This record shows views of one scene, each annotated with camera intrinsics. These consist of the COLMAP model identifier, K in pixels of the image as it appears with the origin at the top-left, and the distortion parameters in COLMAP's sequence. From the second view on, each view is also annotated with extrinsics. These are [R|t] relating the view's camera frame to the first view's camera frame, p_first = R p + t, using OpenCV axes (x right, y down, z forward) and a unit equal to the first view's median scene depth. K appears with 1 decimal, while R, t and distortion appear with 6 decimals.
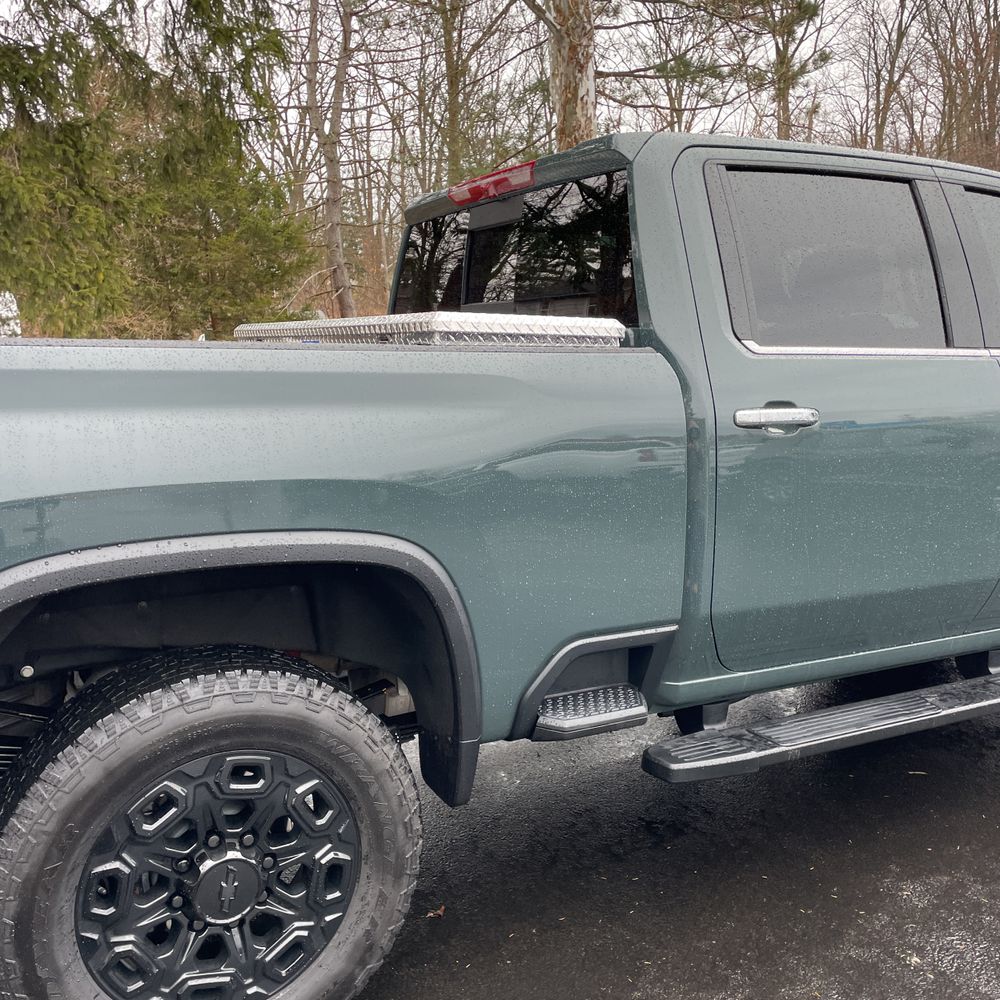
lens RADIAL K [[989.2, 0, 485.4], [0, 989.2, 484.3], [0, 0, 1]] dist [0.088271, -0.112684]
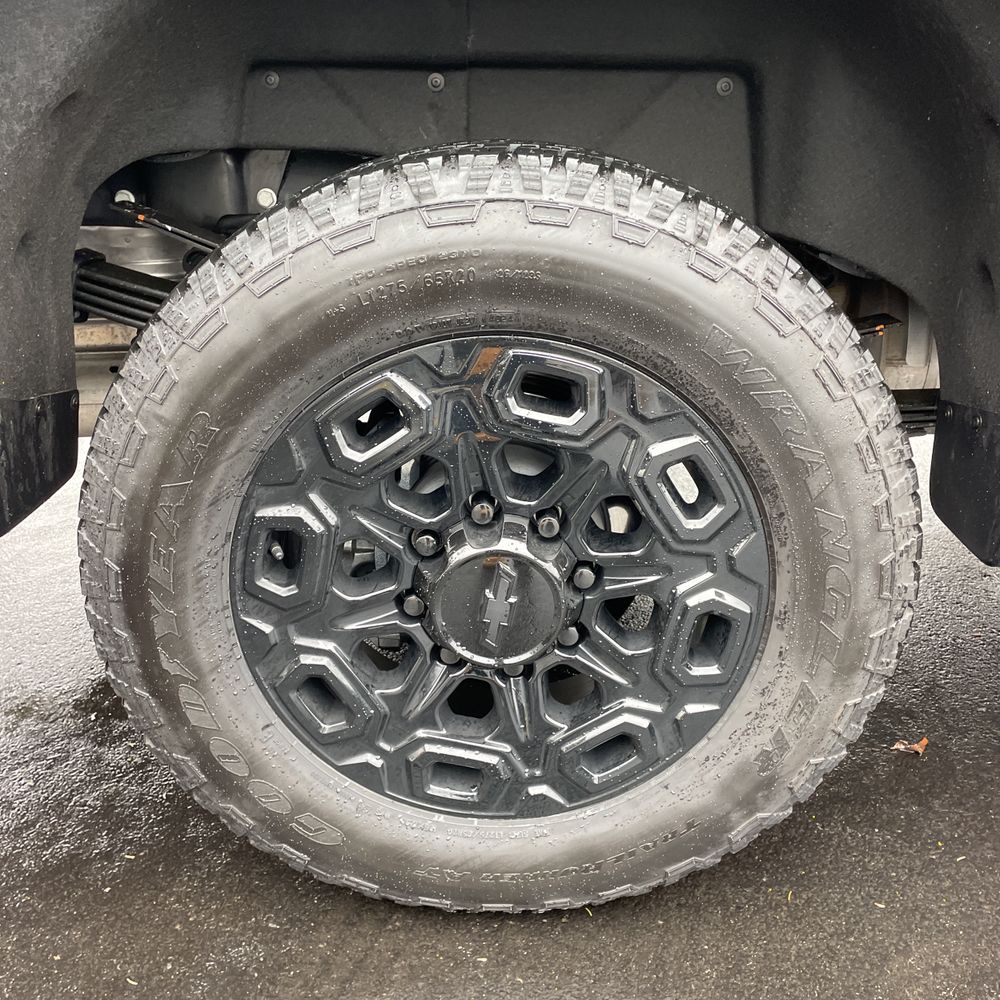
lens RADIAL K [[1023.6, 0, 500.3], [0, 1023.6, 513.6], [0, 0, 1]] dist [0.087145, -0.113831]
pose [[0.886256, 0.184498, -0.424866, -0.039743], [-0.073222, 0.961519, 0.264801, 0.213187], [0.457372, -0.203571, 0.865662, 0.541206]]
